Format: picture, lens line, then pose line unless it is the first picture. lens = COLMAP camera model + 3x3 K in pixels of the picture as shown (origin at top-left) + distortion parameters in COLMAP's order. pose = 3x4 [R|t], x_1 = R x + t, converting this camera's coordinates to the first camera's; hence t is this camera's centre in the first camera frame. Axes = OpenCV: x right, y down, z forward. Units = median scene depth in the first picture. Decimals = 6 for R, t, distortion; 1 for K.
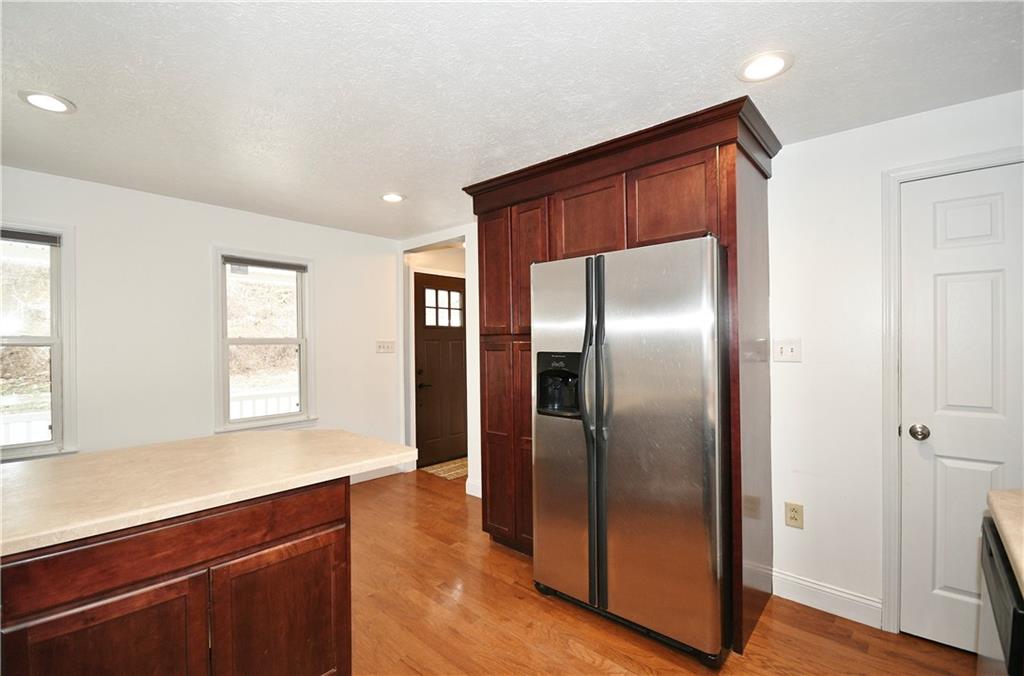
lens RADIAL K [[453.7, 0, 502.9], [0, 453.7, 344.1], [0, 0, 1]] dist [-0.013408, 0.000445]
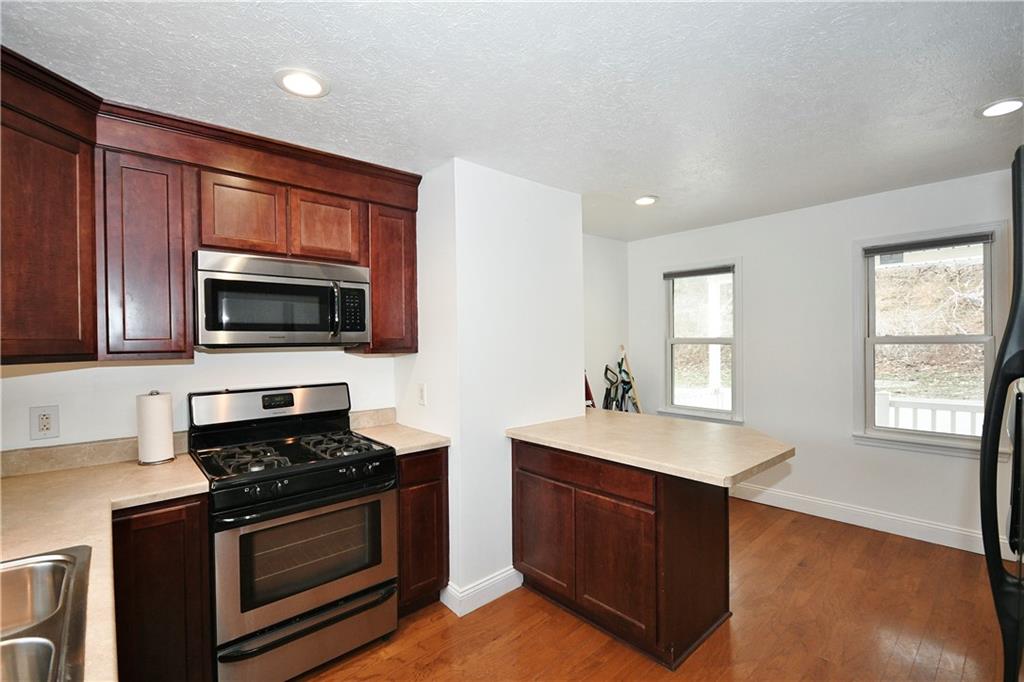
lens RADIAL K [[453.7, 0, 507.8], [0, 453.7, 343.8], [0, 0, 1]] dist [-0.013408, 0.000445]
pose [[-0.097195, 0.017668, -0.995109, 0.298444], [0.011473, 0.999796, 0.016631, -0.018075], [0.995199, -0.009801, -0.097378, 0.272172]]
